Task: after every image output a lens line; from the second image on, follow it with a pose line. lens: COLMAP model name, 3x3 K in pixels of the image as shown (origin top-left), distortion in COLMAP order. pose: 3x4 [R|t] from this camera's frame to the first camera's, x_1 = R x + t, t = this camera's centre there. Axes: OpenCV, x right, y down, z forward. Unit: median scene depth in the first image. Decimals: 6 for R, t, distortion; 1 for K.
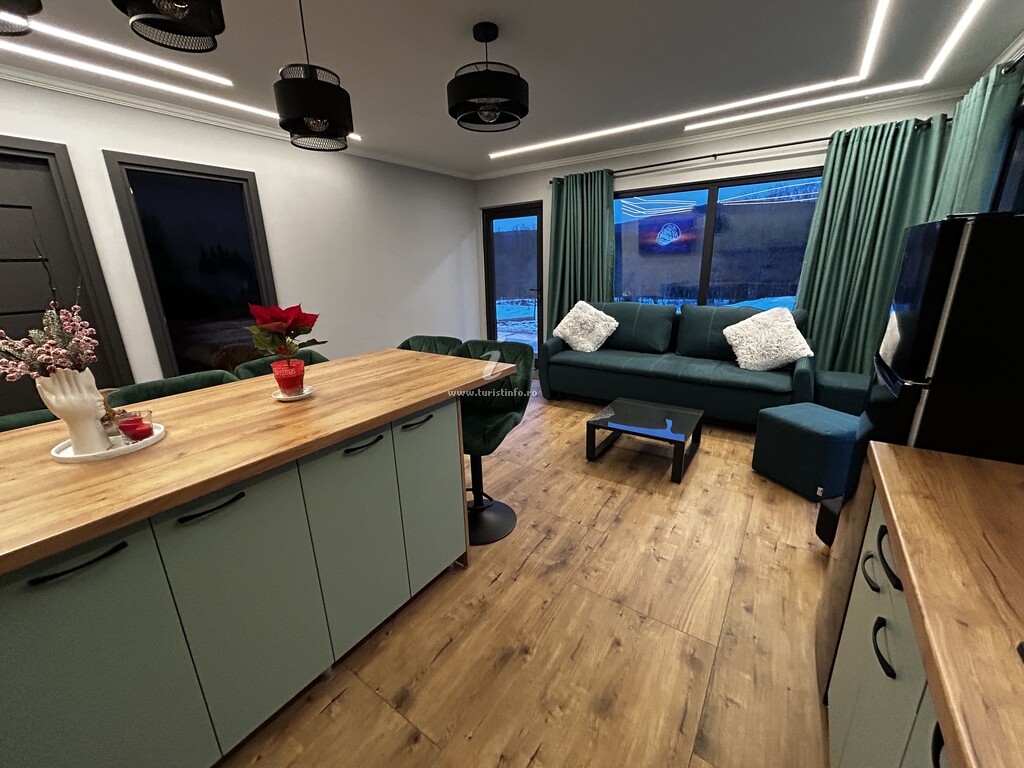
lens RADIAL K [[418.3, 0, 512.0], [0, 418.3, 384.0], [0, 0, 1]] dist [0.000672, 0.000542]
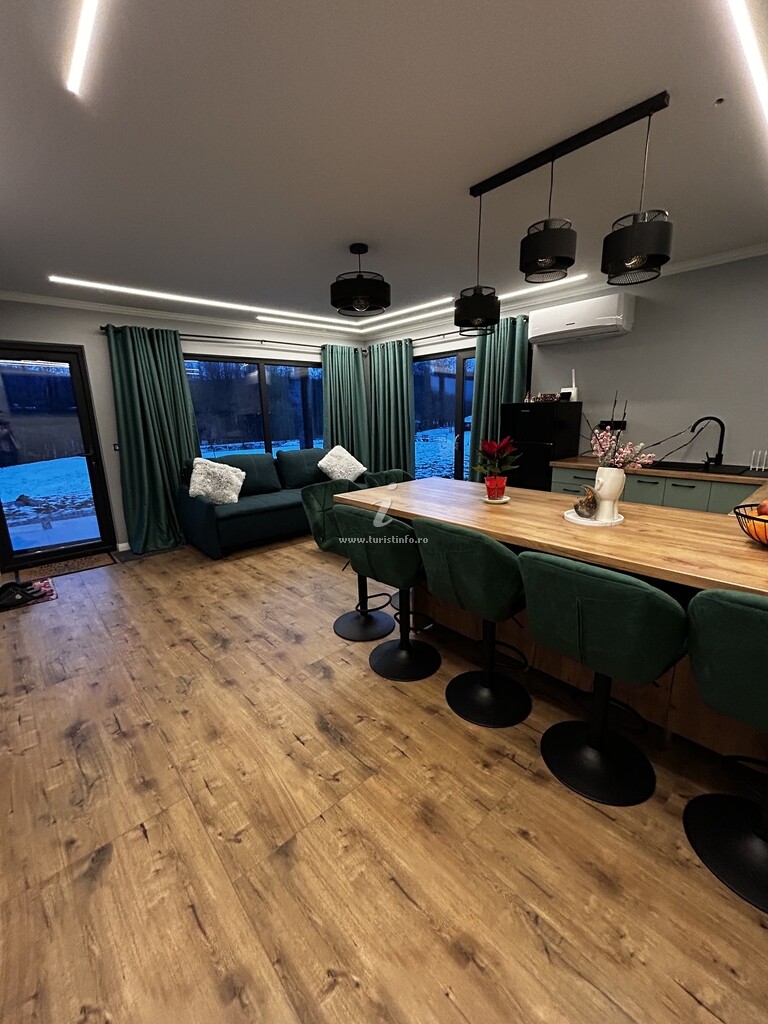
lens RADIAL K [[418.3, 0, 385.6], [0, 418.3, 508.7], [0, 0, 1]] dist [0.000672, 0.000542]
pose [[0.231524, -0.202677, 0.951482, -0.916267], [0.290329, 0.947881, 0.131264, -0.112511], [-0.928496, 0.245853, 0.278300, 0.448539]]
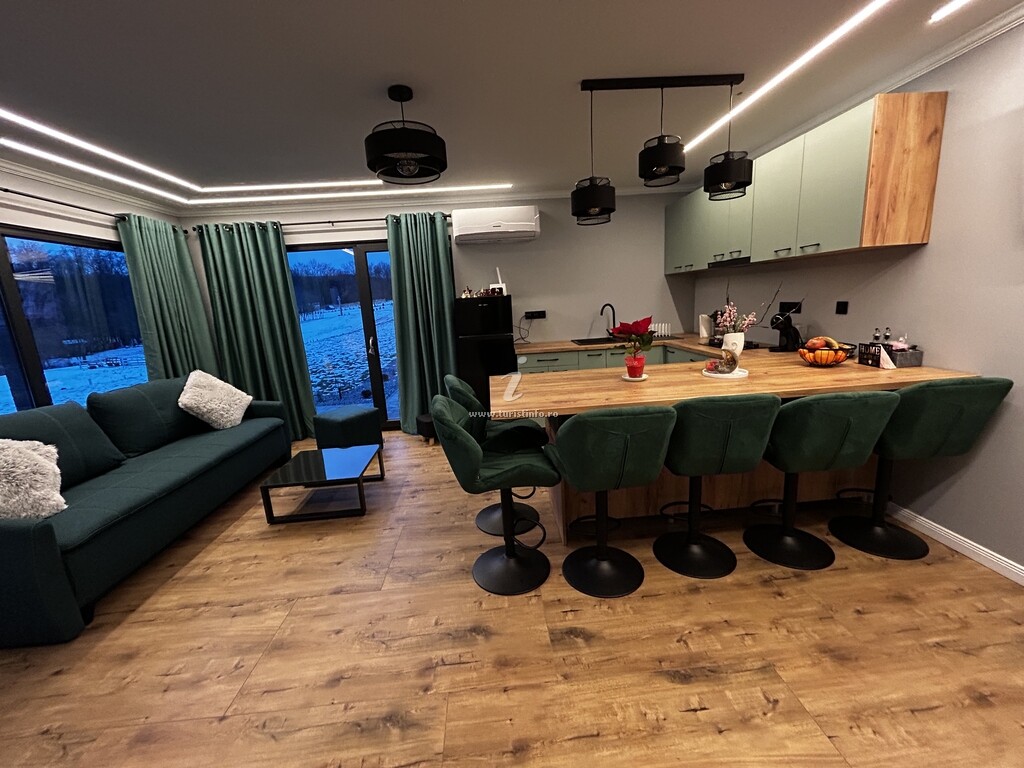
lens RADIAL K [[415.2, 0, 510.6], [0, 415.2, 381.9], [0, 0, 1]] dist [-0.000943, 0.000487]
pose [[-0.614169, -0.094319, 0.783518, -0.665134], [0.292401, 0.894972, 0.336937, -0.281716], [-0.733006, 0.436038, -0.522085, 0.994044]]
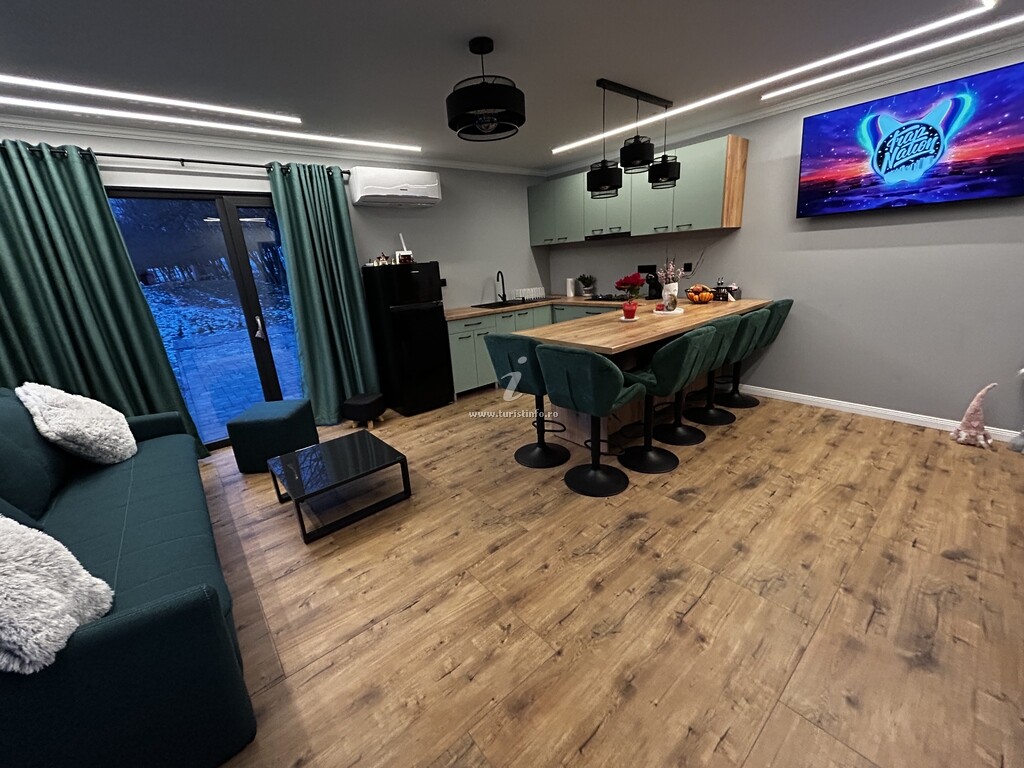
lens RADIAL K [[415.2, 0, 510.6], [0, 415.2, 381.9], [0, 0, 1]] dist [-0.000943, 0.000487]
pose [[-0.960808, 0.011291, 0.276986, -0.243802], [0.160434, 0.837488, 0.522375, -0.403226], [-0.226074, 0.546340, -0.806476, 1.363393]]
